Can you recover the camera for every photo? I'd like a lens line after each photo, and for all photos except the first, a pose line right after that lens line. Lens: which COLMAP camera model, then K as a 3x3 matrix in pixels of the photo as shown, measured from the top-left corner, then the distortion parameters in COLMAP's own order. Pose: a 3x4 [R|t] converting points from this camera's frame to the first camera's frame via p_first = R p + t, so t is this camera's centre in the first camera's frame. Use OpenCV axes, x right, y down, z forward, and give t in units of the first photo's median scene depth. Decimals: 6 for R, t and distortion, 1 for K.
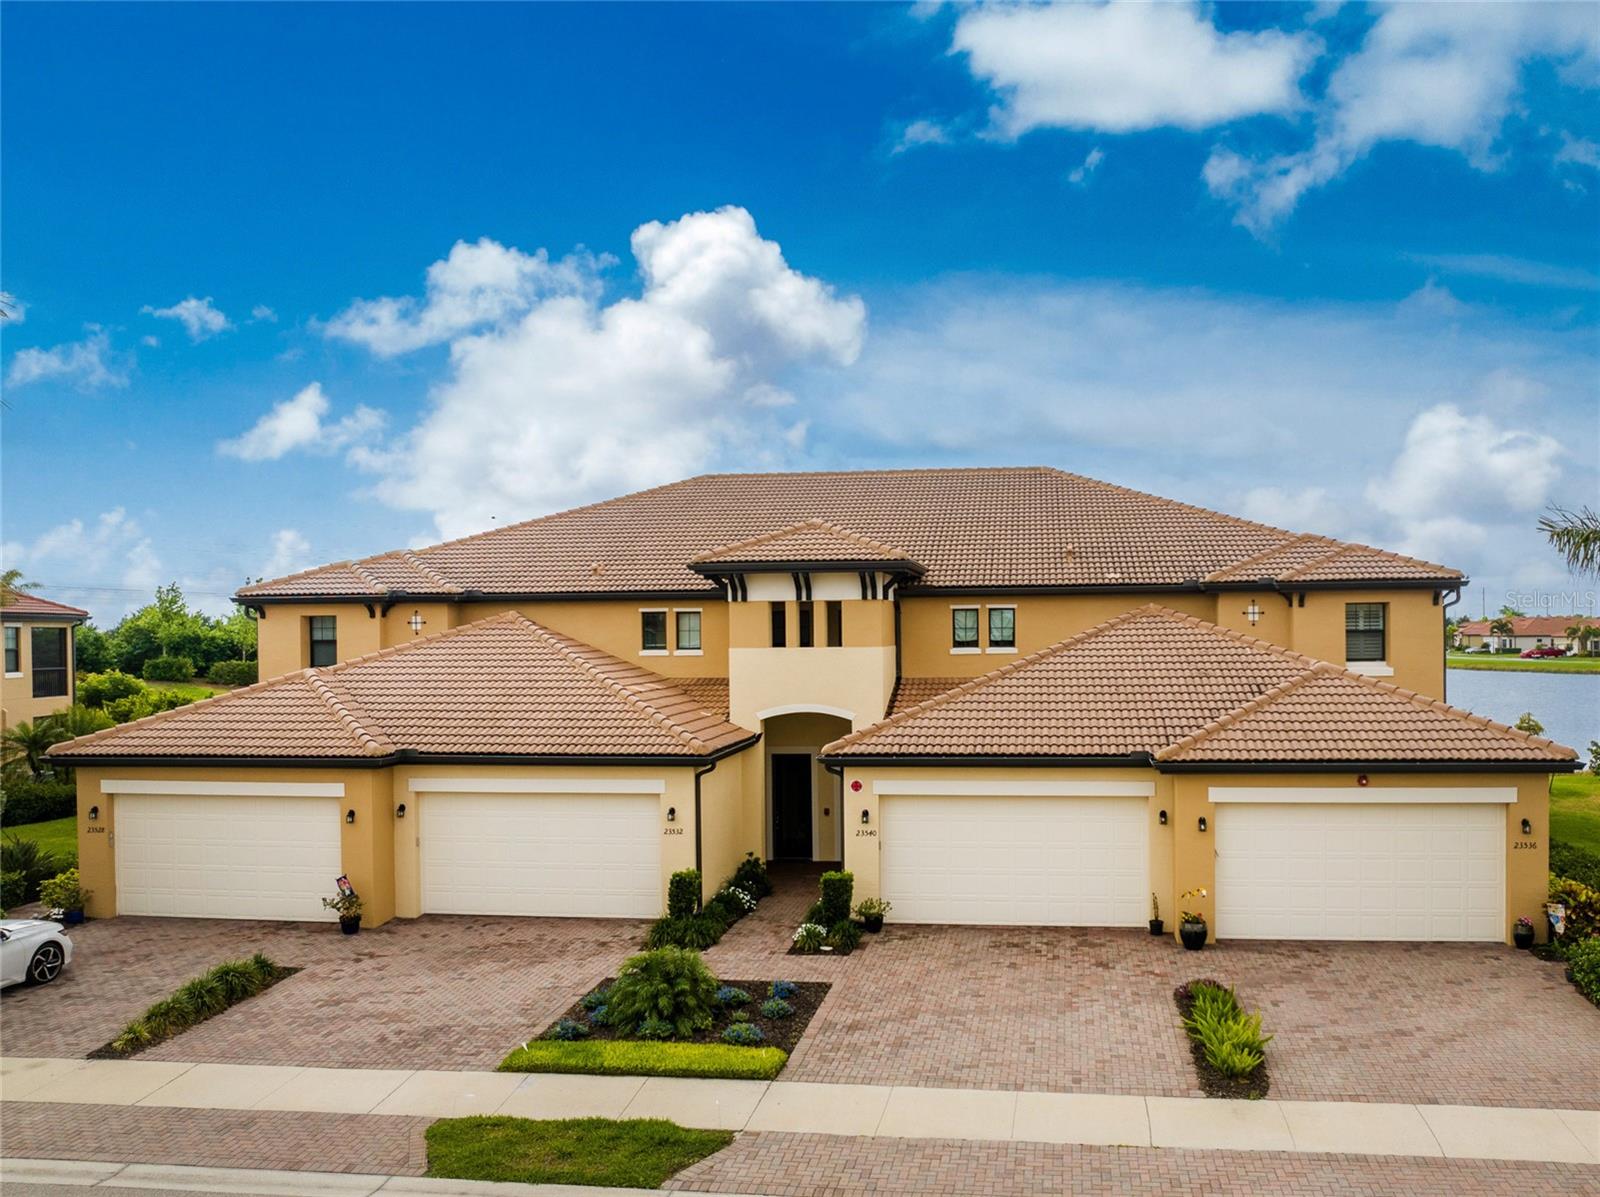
lens RADIAL K [[1352.1, 0, 885.0], [0, 1352.1, 644.4], [0, 0, 1]] dist [-0.038652, -0.010521]
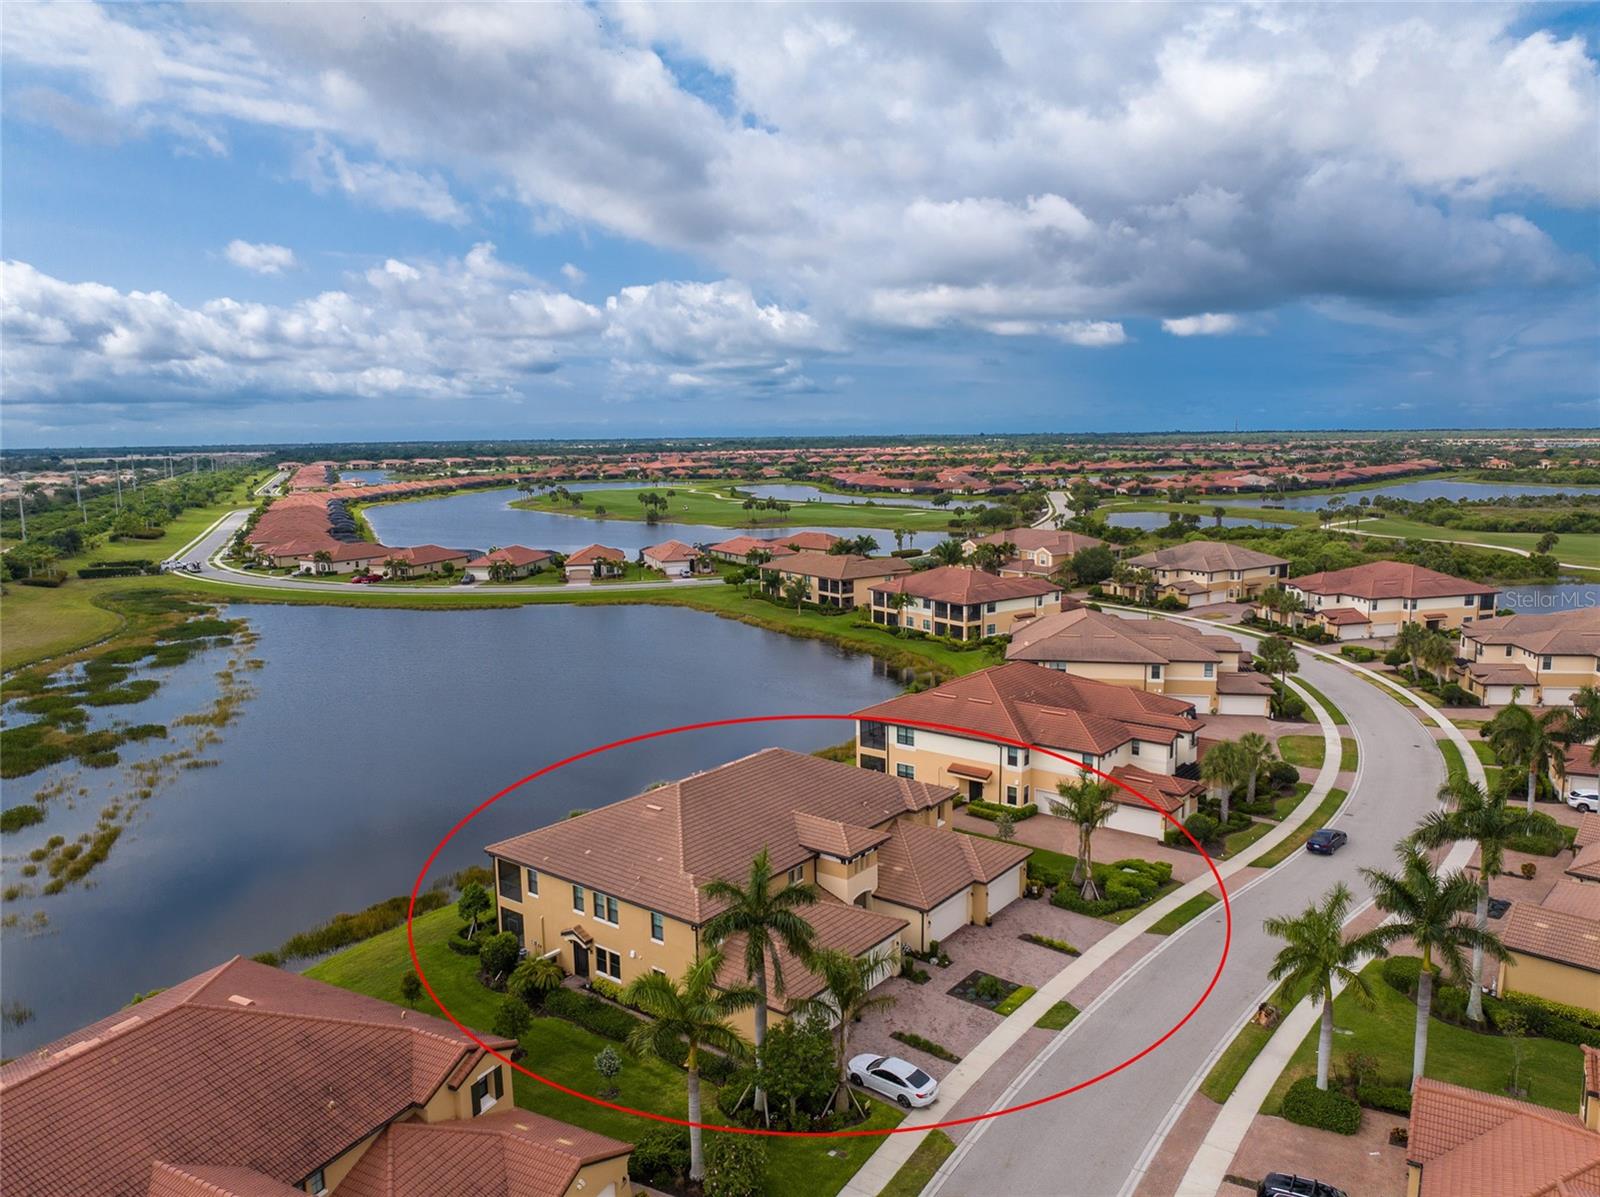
lens RADIAL K [[1149.4, 0, 800.0], [0, 1149.4, 598.5], [0, 0, 1]] dist [-0.042477, -0.002959]
pose [[0.503378, -0.128590, 0.854444, -2.611815], [0.011540, 0.989777, 0.142158, -1.129858], [-0.863989, -0.061699, 0.499716, -0.138532]]
